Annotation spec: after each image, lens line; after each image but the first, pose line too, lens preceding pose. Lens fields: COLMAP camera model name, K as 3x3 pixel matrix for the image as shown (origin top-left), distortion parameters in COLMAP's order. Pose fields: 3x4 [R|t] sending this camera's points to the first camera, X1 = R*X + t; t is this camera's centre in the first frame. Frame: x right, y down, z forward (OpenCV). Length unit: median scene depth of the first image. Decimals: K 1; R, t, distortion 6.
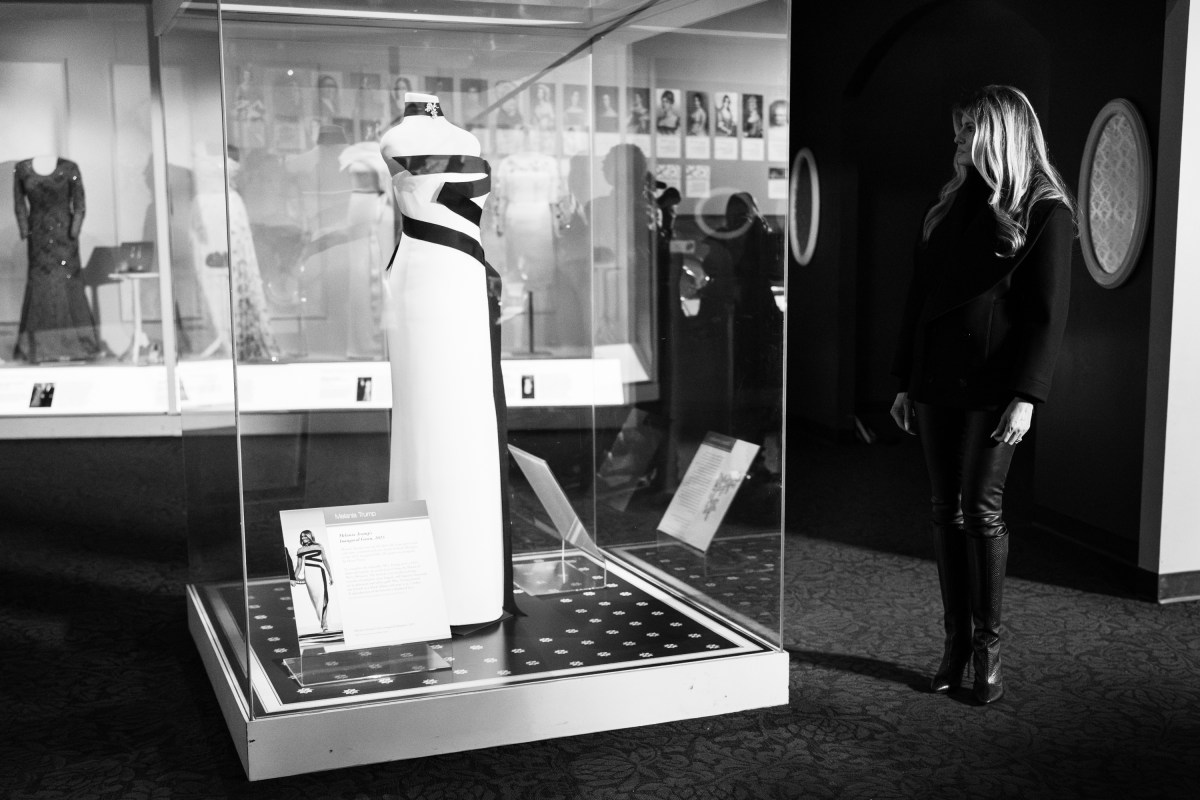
lens RADIAL K [[1437.1, 0, 616.2], [0, 1437.1, 450.2], [0, 0, 1]] dist [-0.050981, 0.171875]
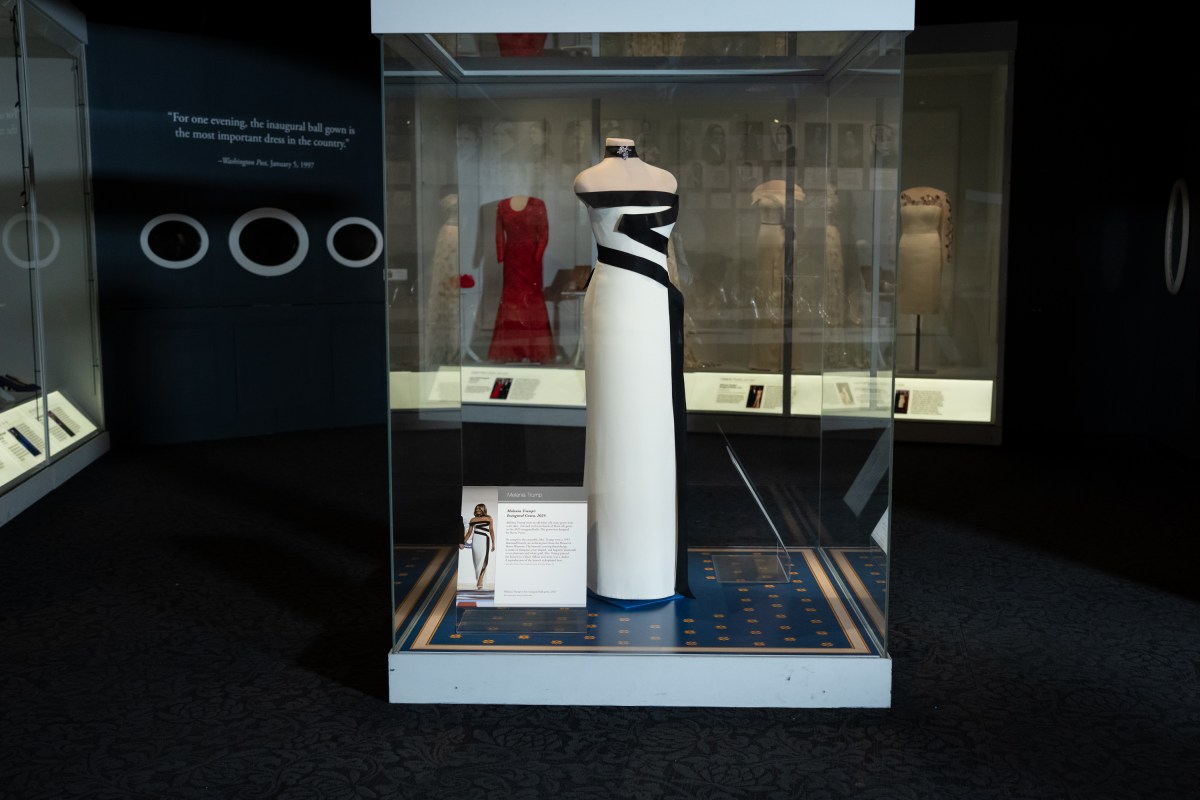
lens RADIAL K [[1282.0, 0, 598.3], [0, 1282.0, 415.9], [0, 0, 1]] dist [-0.051496, 0.168577]
pose [[0.914885, 0.054590, -0.400007, 0.209896], [-0.066507, 0.997658, -0.015962, -0.004878], [0.398199, 0.041206, 0.916373, 0.038235]]
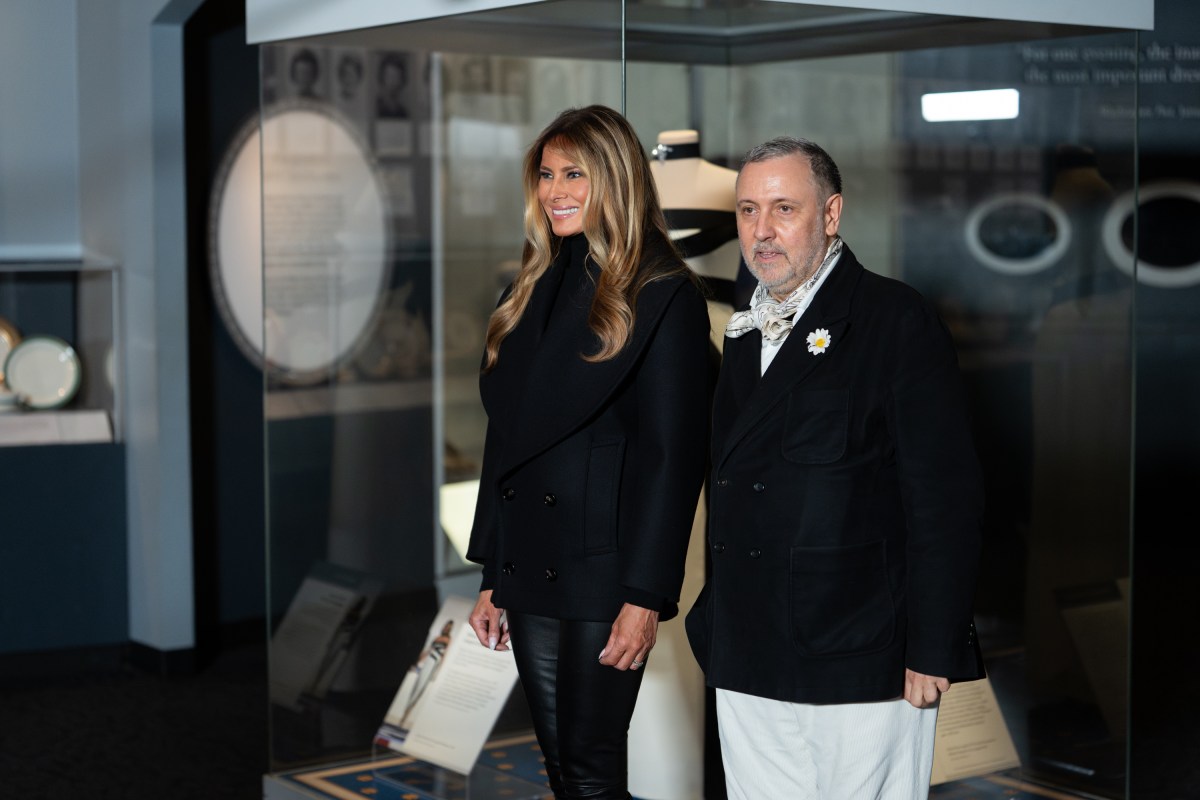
lens RADIAL K [[2132.6, 0, 600.6], [0, 2132.6, 357.0], [0, 0, 1]] dist [-0.111794, 0.238104]
pose [[0.252773, 0.066691, -0.965224, 0.783099], [-0.144549, 0.989028, 0.030482, -0.116905], [0.956667, 0.131817, 0.259640, 0.503863]]
